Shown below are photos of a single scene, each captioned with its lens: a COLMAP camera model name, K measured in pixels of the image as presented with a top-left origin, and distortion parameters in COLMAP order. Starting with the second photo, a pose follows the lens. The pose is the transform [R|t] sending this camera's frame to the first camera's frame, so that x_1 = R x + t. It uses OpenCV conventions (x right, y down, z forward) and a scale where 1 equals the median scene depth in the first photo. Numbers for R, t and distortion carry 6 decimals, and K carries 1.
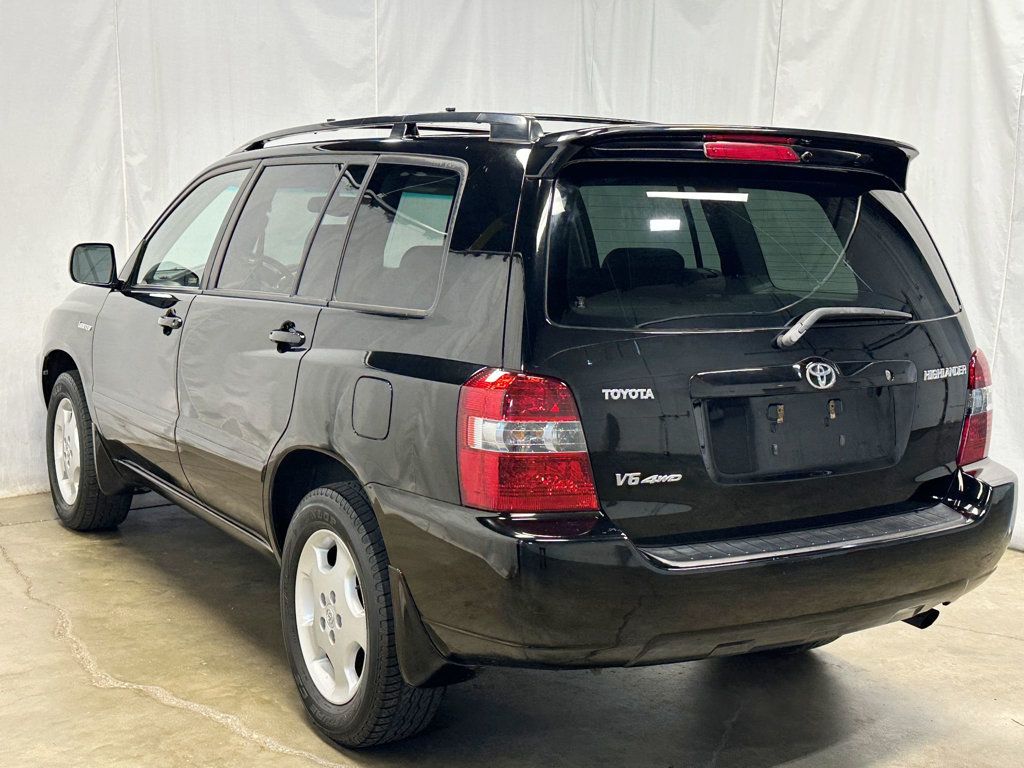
lens RADIAL K [[1435.6, 0, 513.6], [0, 1435.6, 374.2], [0, 0, 1]] dist [0.030488, 0.000000]
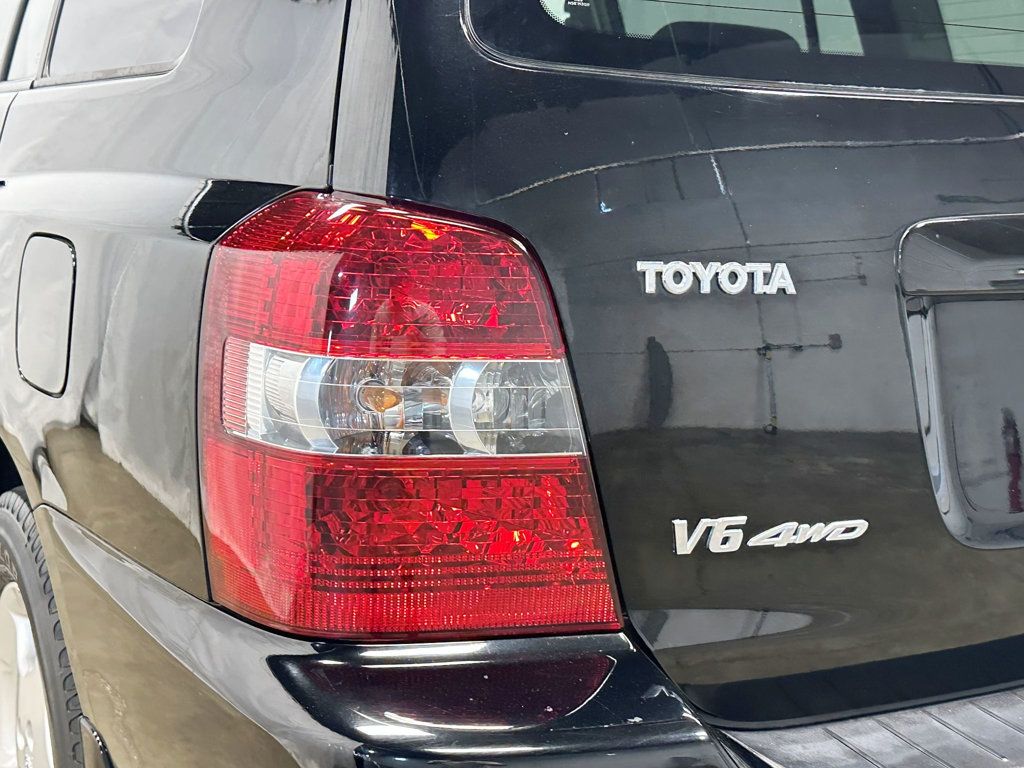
lens RADIAL K [[1435.6, 0, 504.8], [0, 1435.6, 382.8], [0, 0, 1]] dist [0.030488, 0.000000]
pose [[0.999665, 0.016075, -0.020291, 0.038694], [-0.014939, 0.998378, 0.054943, 0.020372], [0.021141, -0.054621, 0.998283, 0.671841]]
